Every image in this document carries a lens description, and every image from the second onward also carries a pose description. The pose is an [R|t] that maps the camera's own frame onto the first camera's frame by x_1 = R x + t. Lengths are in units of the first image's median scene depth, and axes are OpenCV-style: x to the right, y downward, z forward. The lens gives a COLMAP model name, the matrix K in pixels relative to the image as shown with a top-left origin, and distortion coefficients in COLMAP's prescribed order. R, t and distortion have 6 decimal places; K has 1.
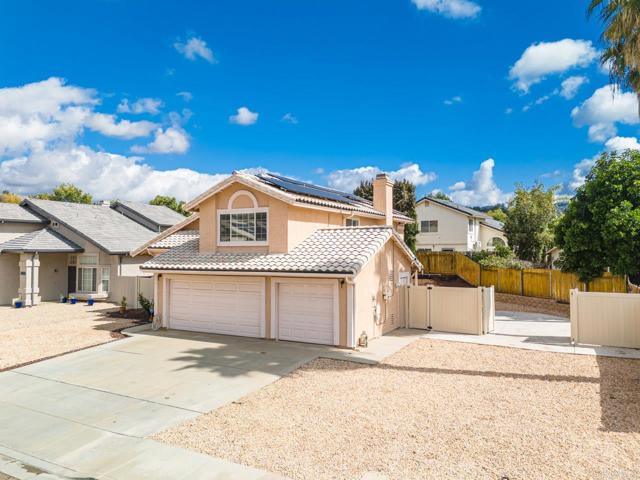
lens RADIAL K [[472.4, 0, 320.0], [0, 472.4, 240.0], [0, 0, 1]] dist [0.031839, 0.000603]
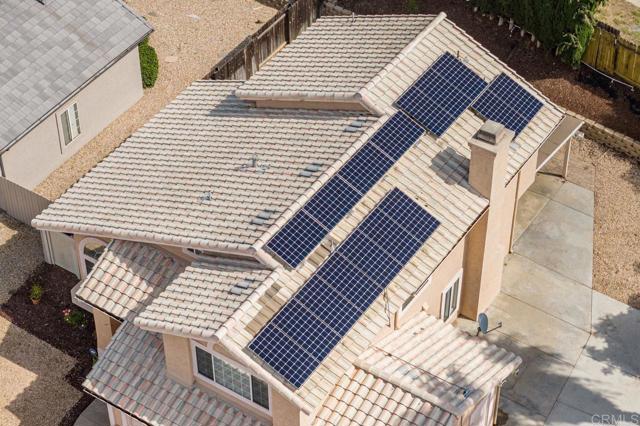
lens RADIAL K [[1451.9, 0, 320.0], [0, 1451.9, 213.0], [0, 0, 1]] dist [-0.070076, -0.613608]
pose [[0.997309, 0.049816, -0.053783, 0.055388], [0.003406, 0.701366, 0.712794, -1.658091], [0.073230, -0.711059, 0.699309, -0.241208]]
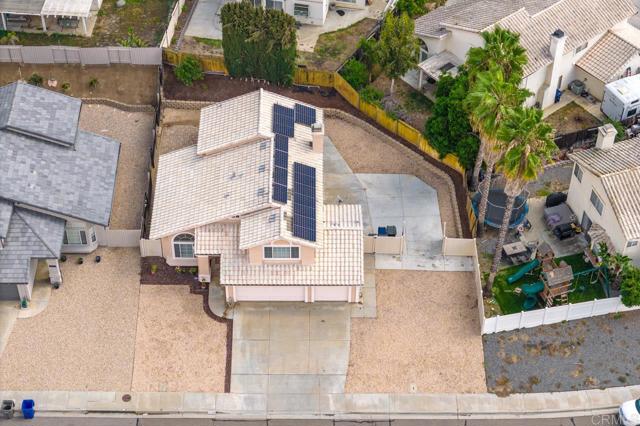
lens RADIAL K [[1322.9, 0, 320.0], [0, 1322.9, 213.0], [0, 0, 1]] dist [-0.013517, 0.078164]
pose [[0.873668, -0.349301, 0.338665, -1.638930], [-0.017093, 0.673624, 0.738876, -3.716313], [-0.486223, -0.651322, 0.582553, -1.782126]]
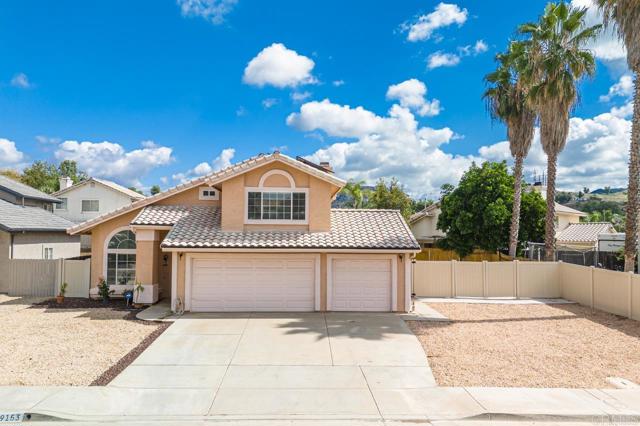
lens RADIAL K [[472.7, 0, 319.1], [0, 472.7, 225.5], [0, 0, 1]] dist [0.038583, -0.011131]
pose [[0.853160, 0.020545, 0.521245, -0.629010], [-0.022304, 0.999747, -0.002898, 0.016446], [-0.521173, -0.009153, 0.853402, 0.085478]]
